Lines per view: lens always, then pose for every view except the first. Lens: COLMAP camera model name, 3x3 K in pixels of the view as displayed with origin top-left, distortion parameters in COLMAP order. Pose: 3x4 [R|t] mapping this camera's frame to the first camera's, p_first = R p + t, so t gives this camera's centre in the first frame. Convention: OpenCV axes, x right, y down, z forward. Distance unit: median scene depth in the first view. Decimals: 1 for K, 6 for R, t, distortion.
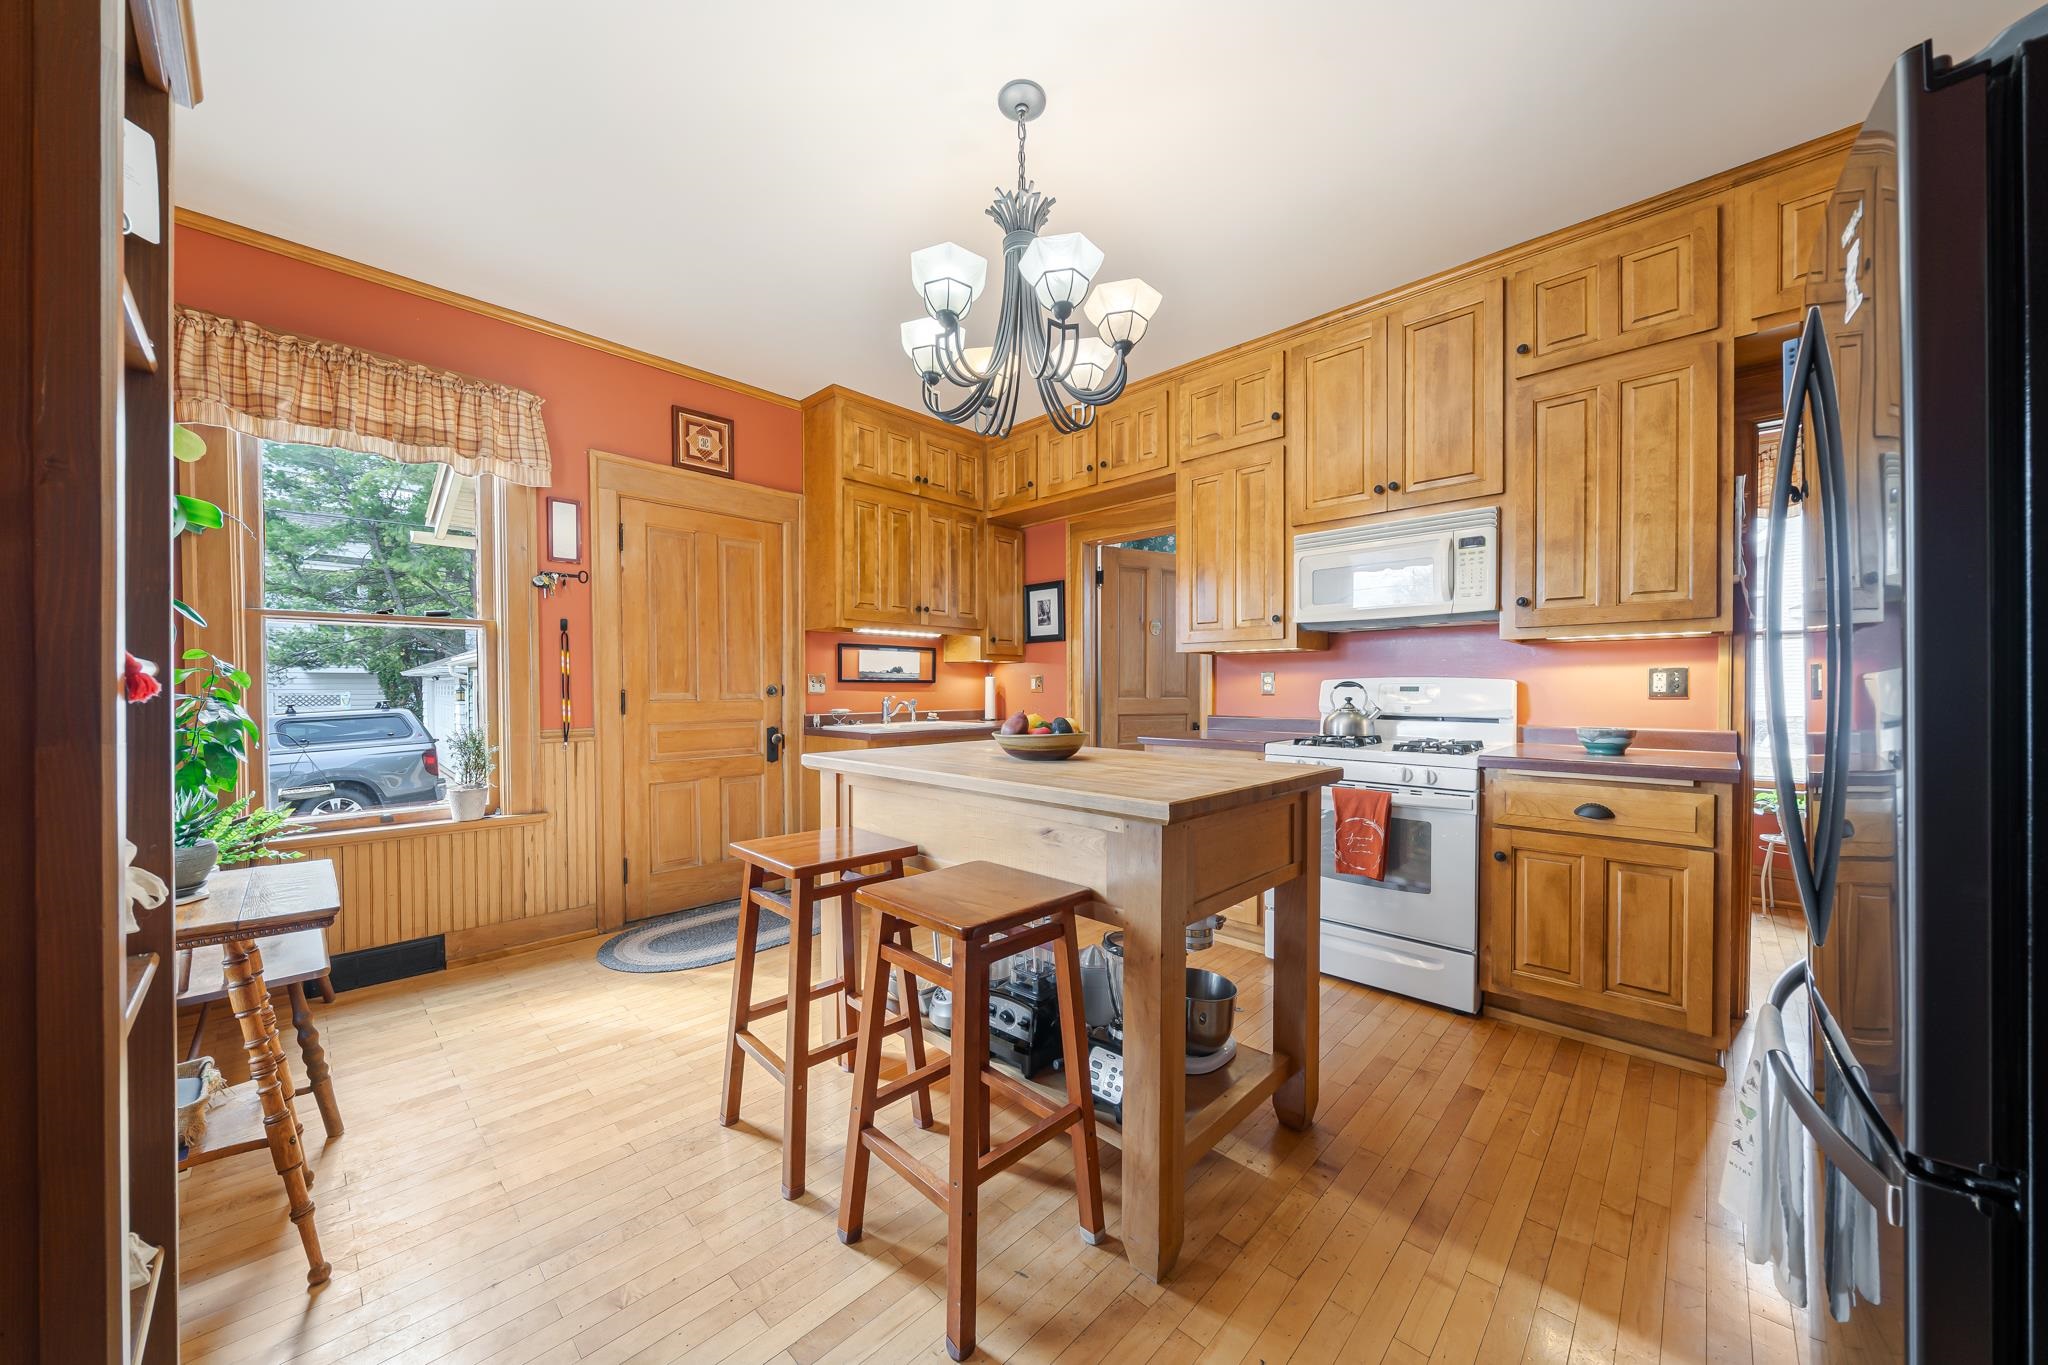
lens RADIAL K [[717.0, 0, 1015.7], [0, 717.0, 695.3], [0, 0, 1]] dist [-0.006365, 0.000446]
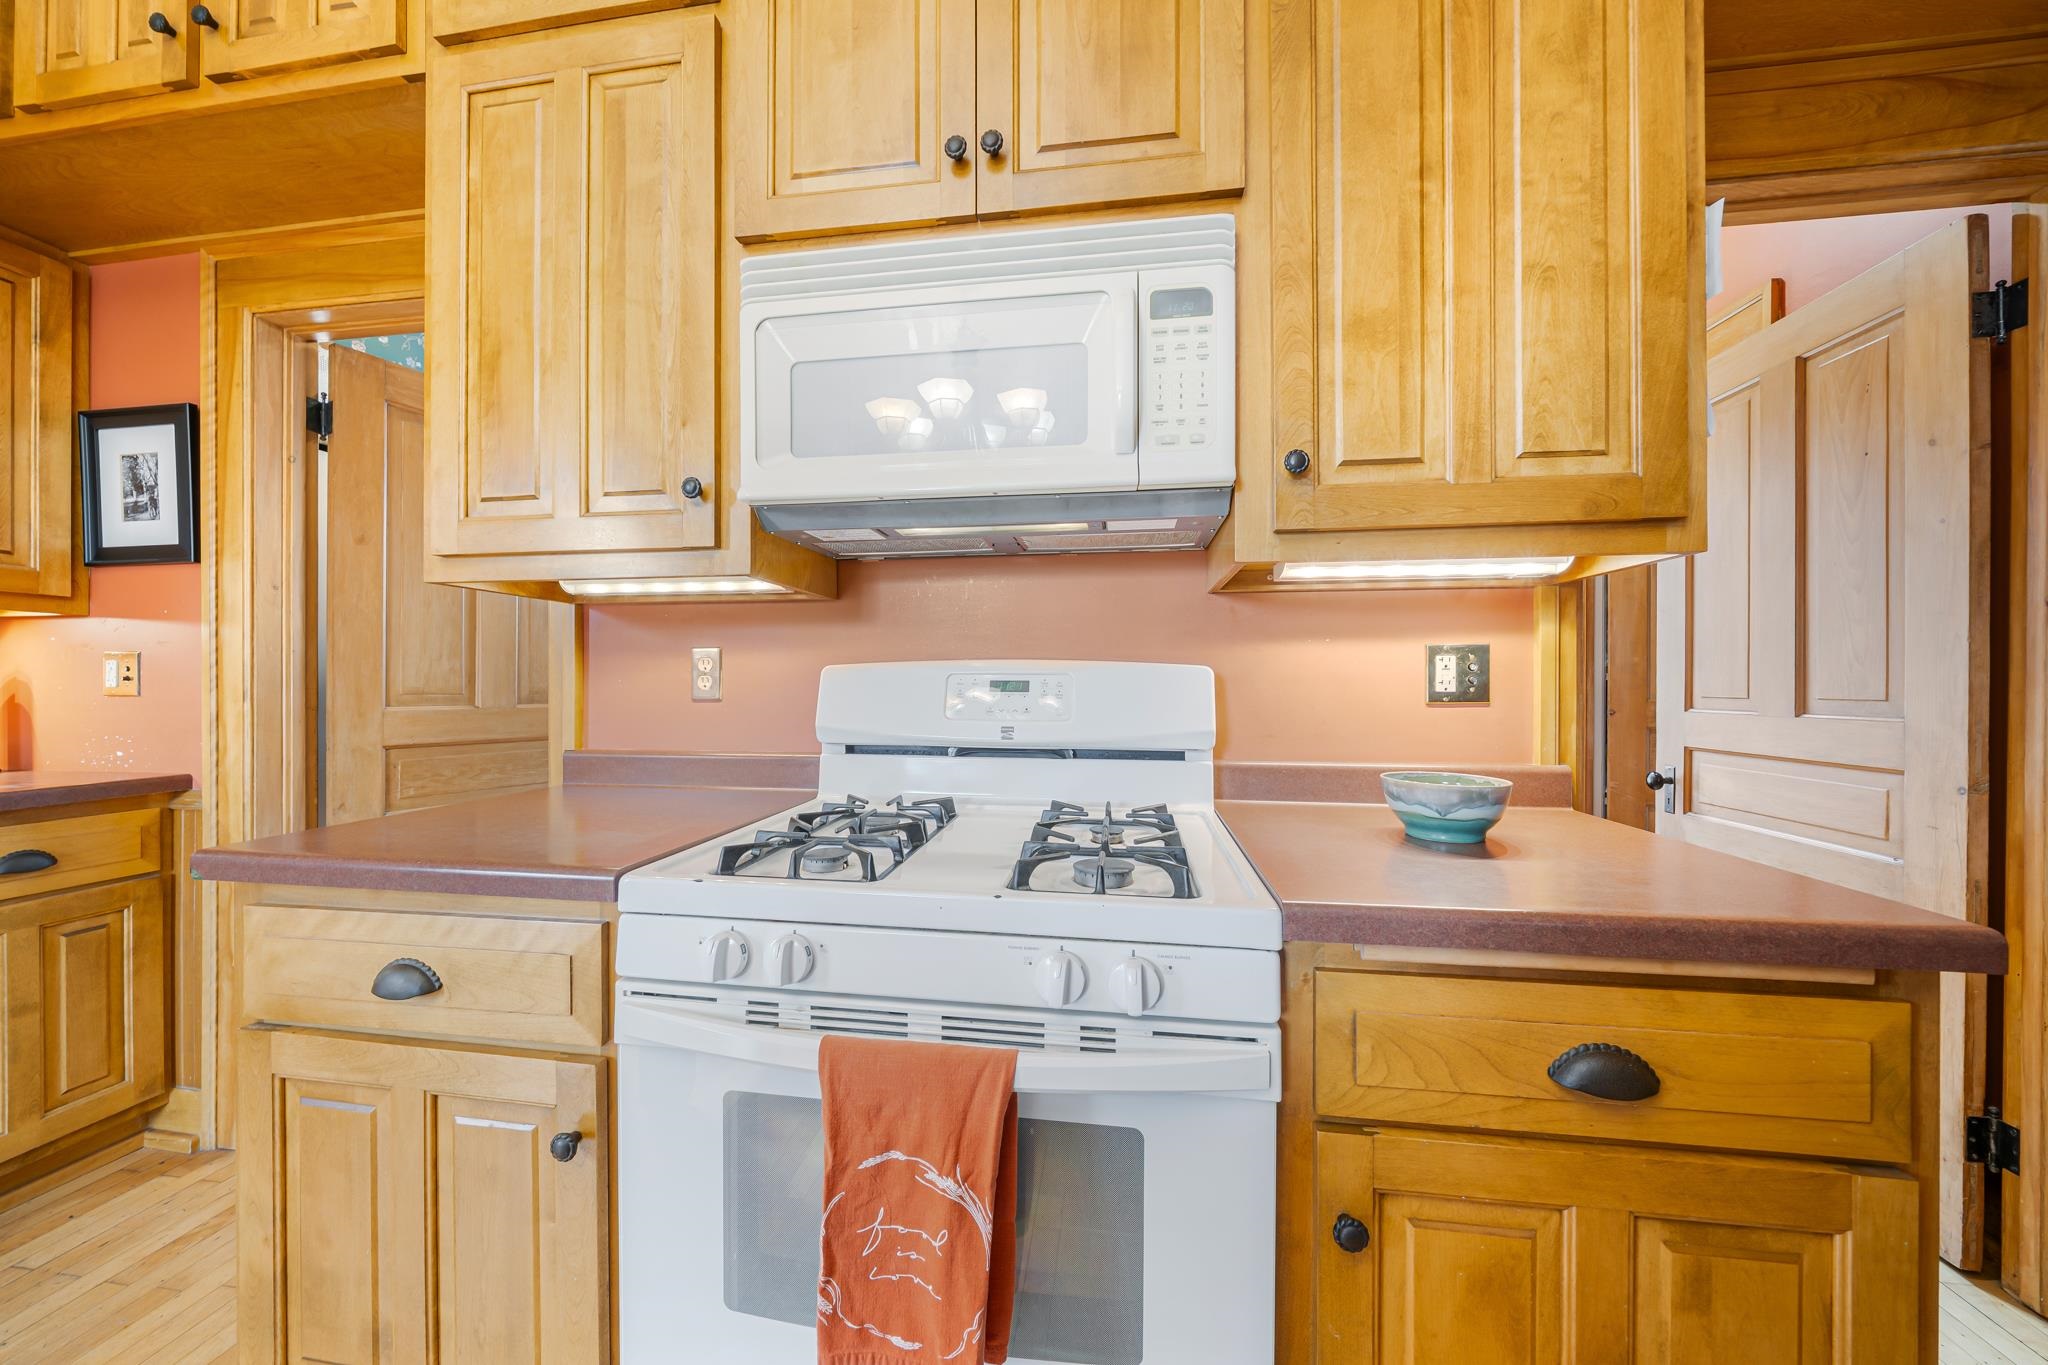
lens RADIAL K [[717.0, 0, 1017.2], [0, 717.0, 686.0], [0, 0, 1]] dist [-0.006365, 0.000446]
pose [[0.806132, -0.000325, 0.591735, 0.297171], [0.005778, 0.999957, -0.007322, -0.006096], [-0.591707, 0.009322, 0.806099, 0.649857]]
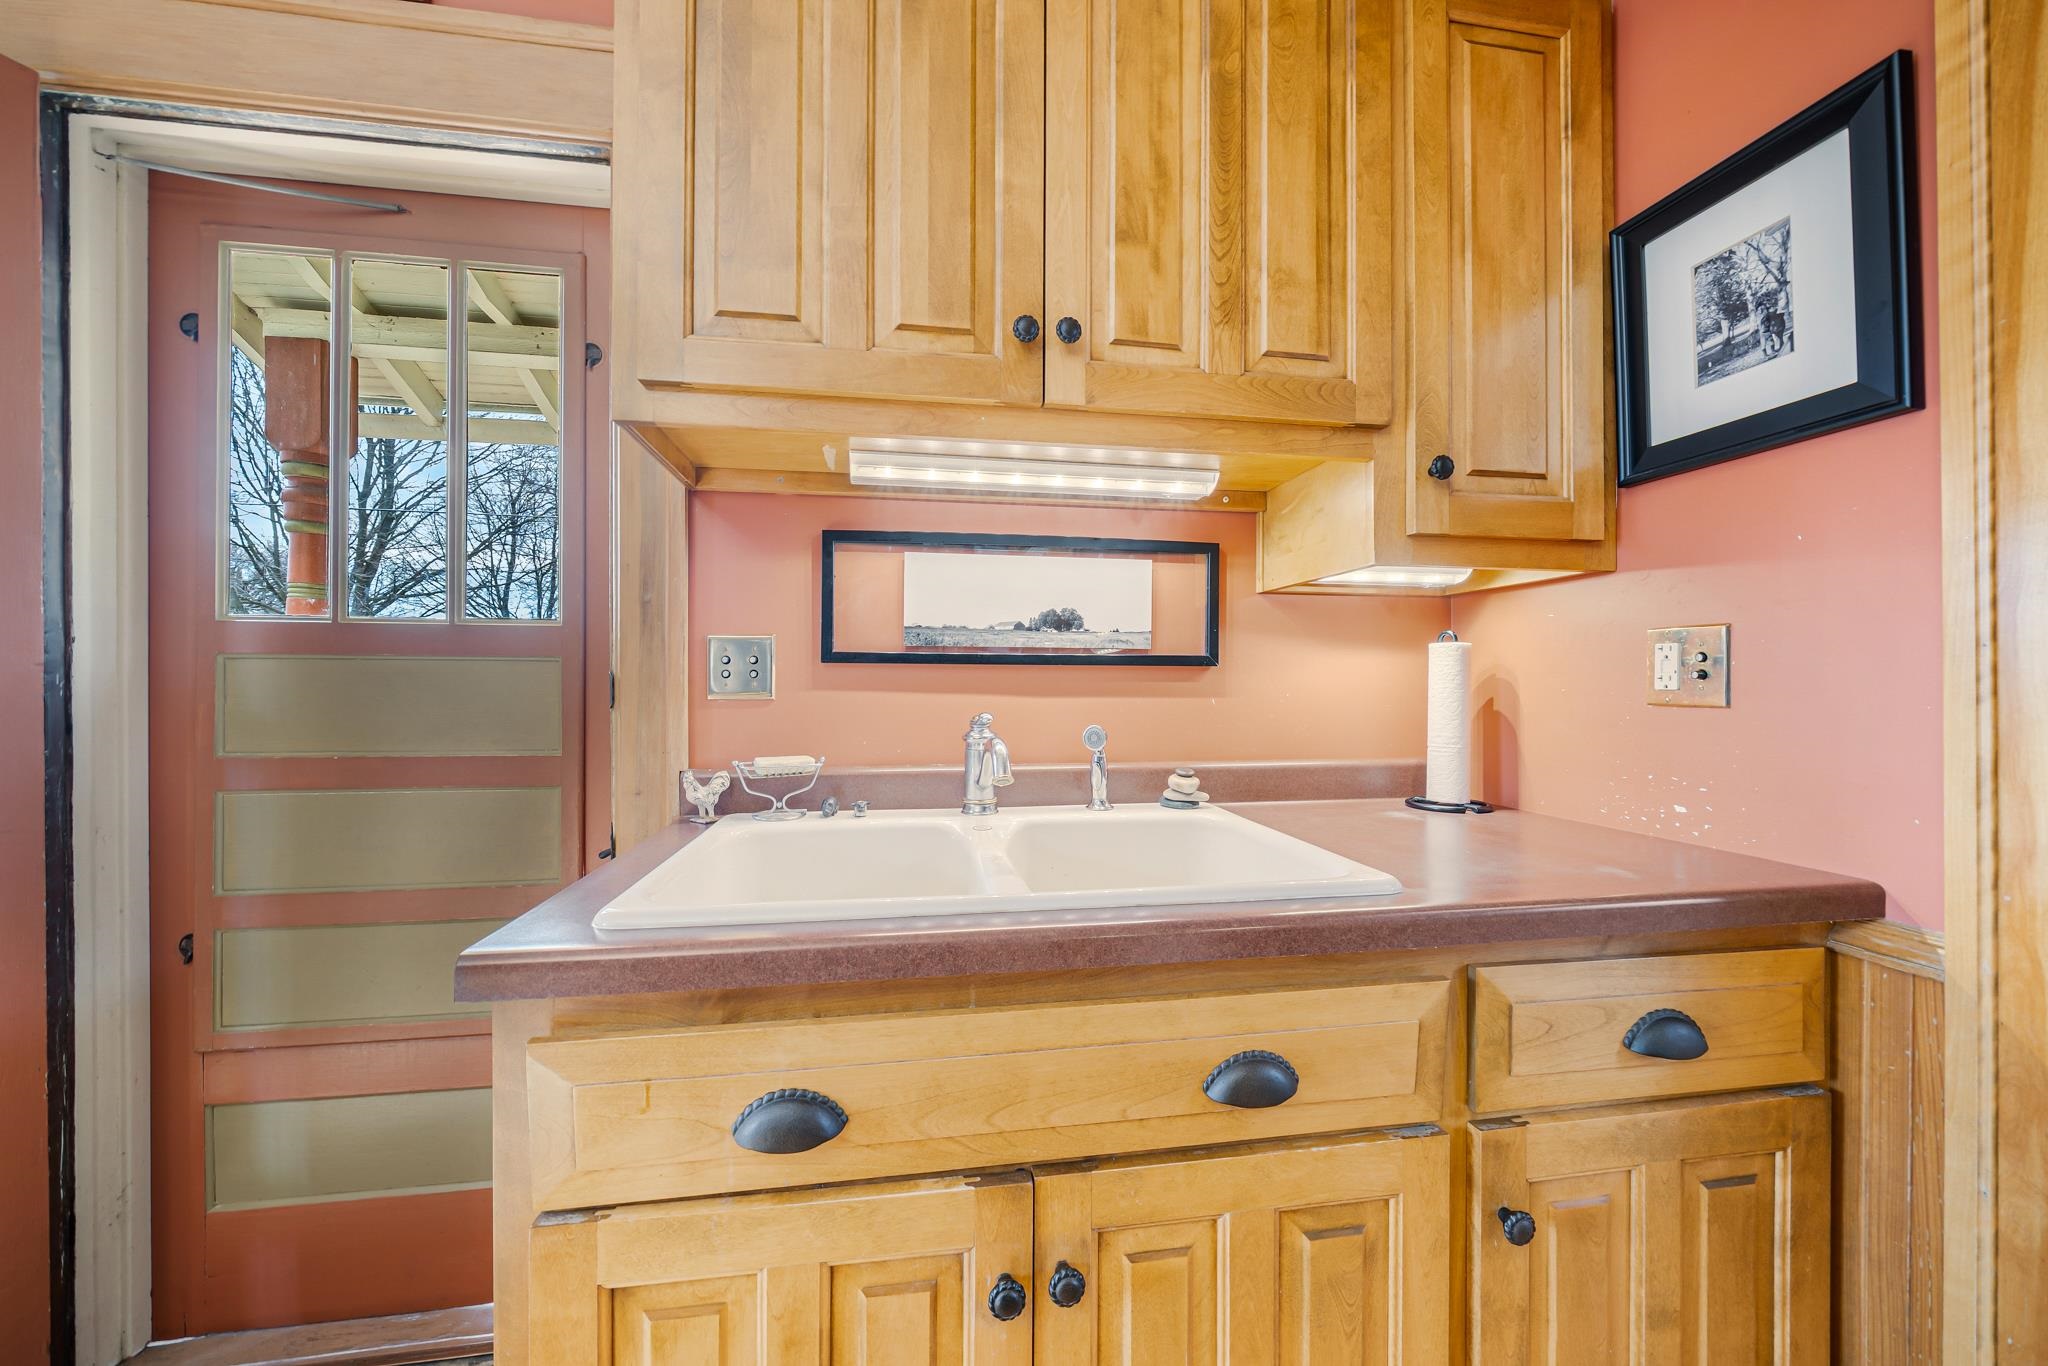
lens RADIAL K [[767.9, 0, 1023.5], [0, 767.9, 676.4], [0, 0, 1]] dist [0.000315, 0.000032]
pose [[0.808720, -0.001810, -0.588191, 0.005878], [-0.007349, 0.999886, -0.013181, -0.013167], [0.588148, 0.014982, 0.808614, 1.103281]]
